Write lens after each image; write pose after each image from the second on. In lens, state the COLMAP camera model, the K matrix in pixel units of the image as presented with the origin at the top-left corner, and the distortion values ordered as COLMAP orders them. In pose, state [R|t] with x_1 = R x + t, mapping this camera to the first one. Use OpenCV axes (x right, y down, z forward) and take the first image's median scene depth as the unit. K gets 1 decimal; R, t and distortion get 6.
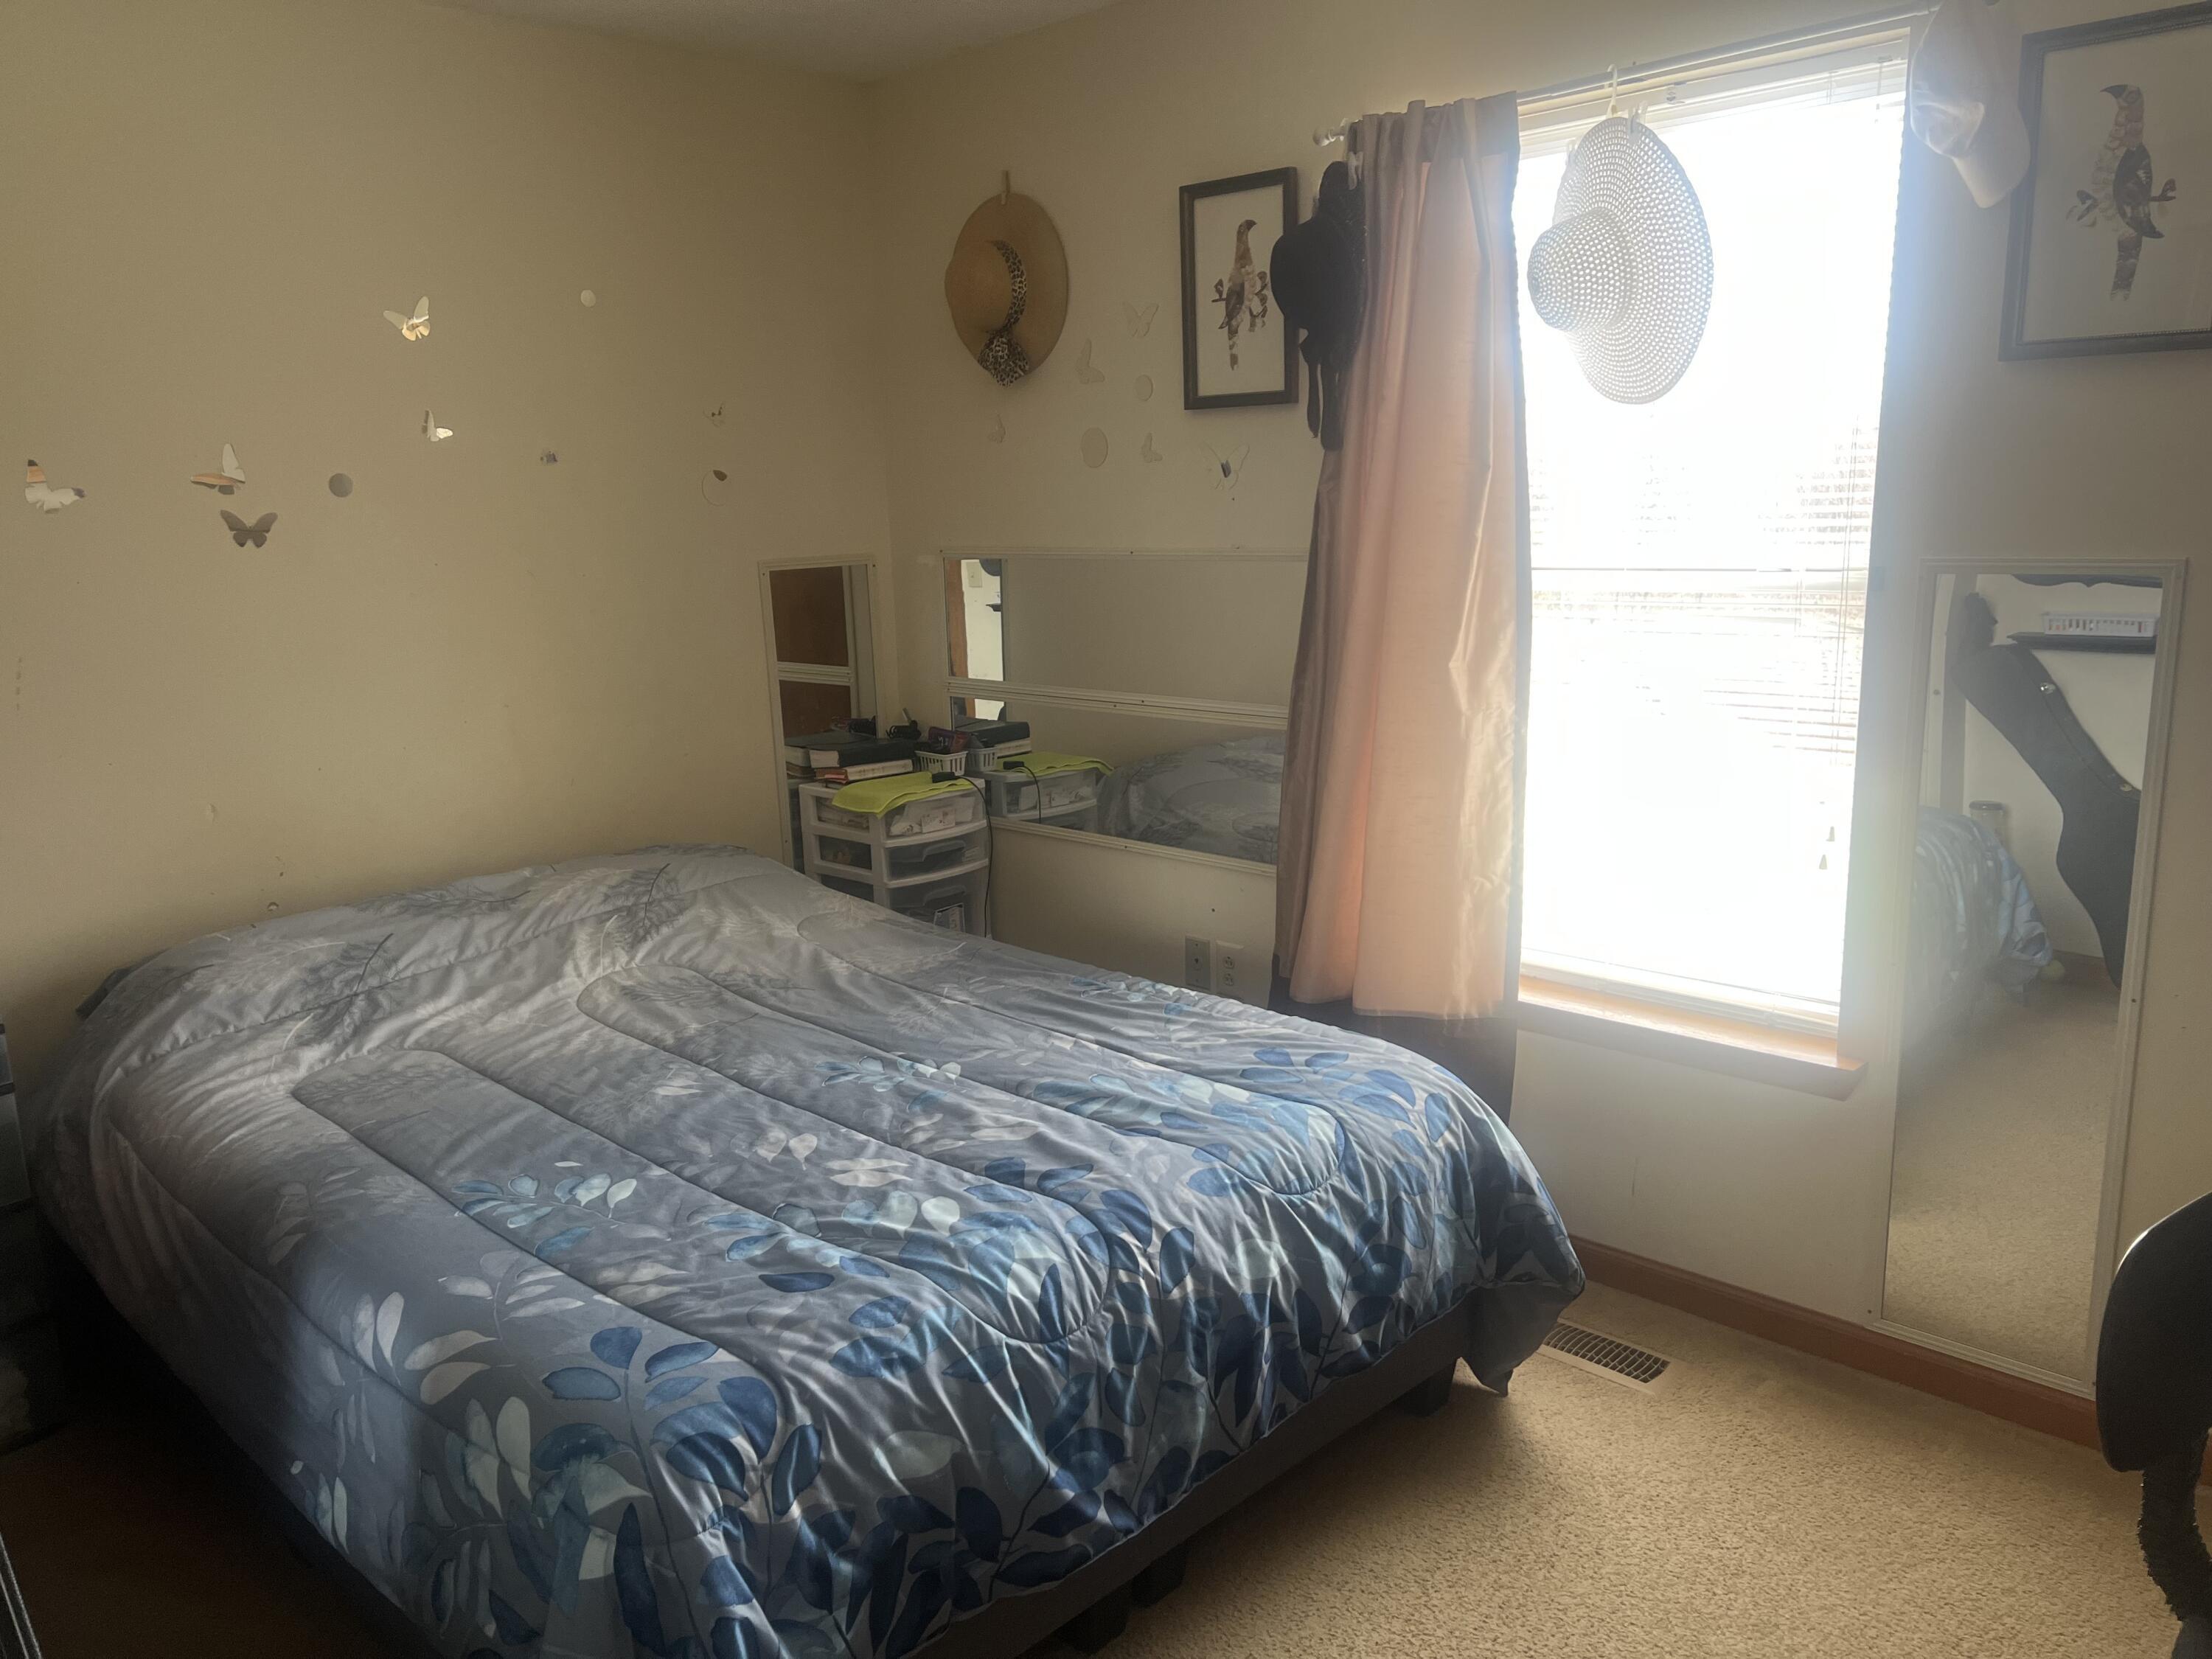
lens RADIAL K [[1632.5, 0, 1114.9], [0, 1632.5, 839.2], [0, 0, 1]] dist [0.135340, -0.331462]
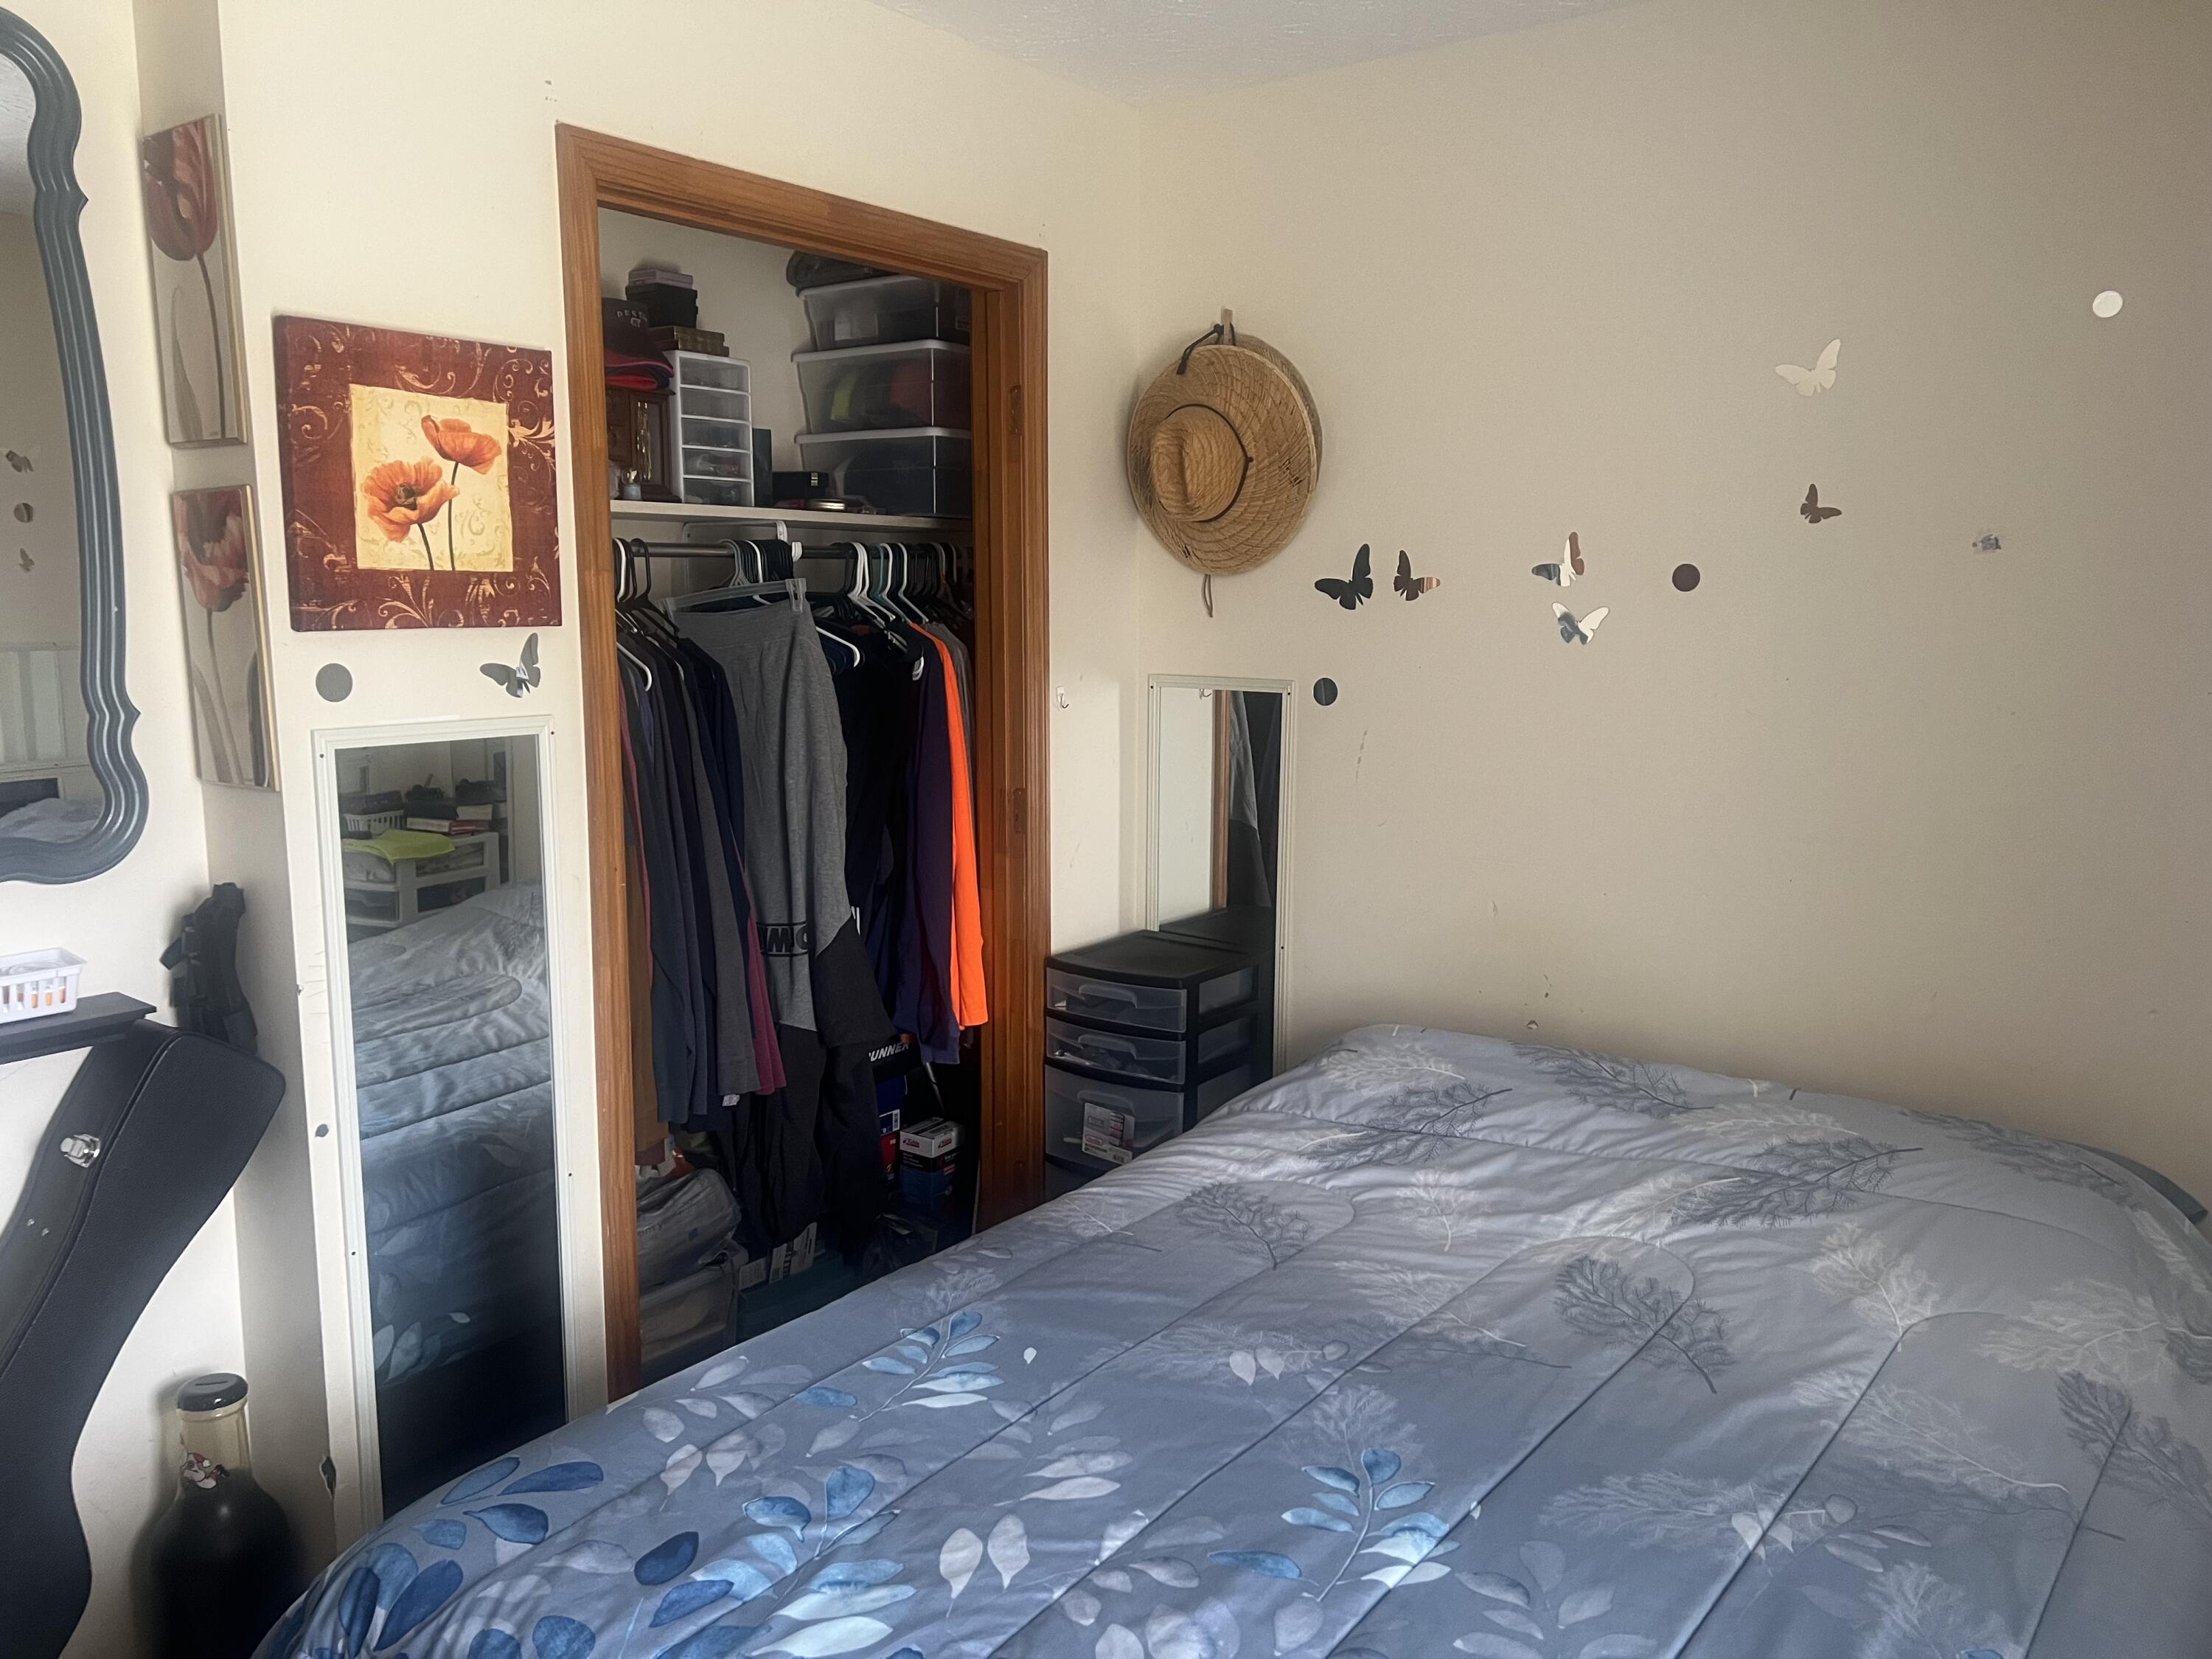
lens RADIAL K [[1632.5, 0, 1114.9], [0, 1632.5, 839.2], [0, 0, 1]] dist [0.135340, -0.331462]
pose [[0.135594, 0.181442, -0.974009, 0.398411], [-0.210551, 0.965910, 0.150622, -0.174777], [0.968134, 0.184655, 0.169174, 0.689880]]
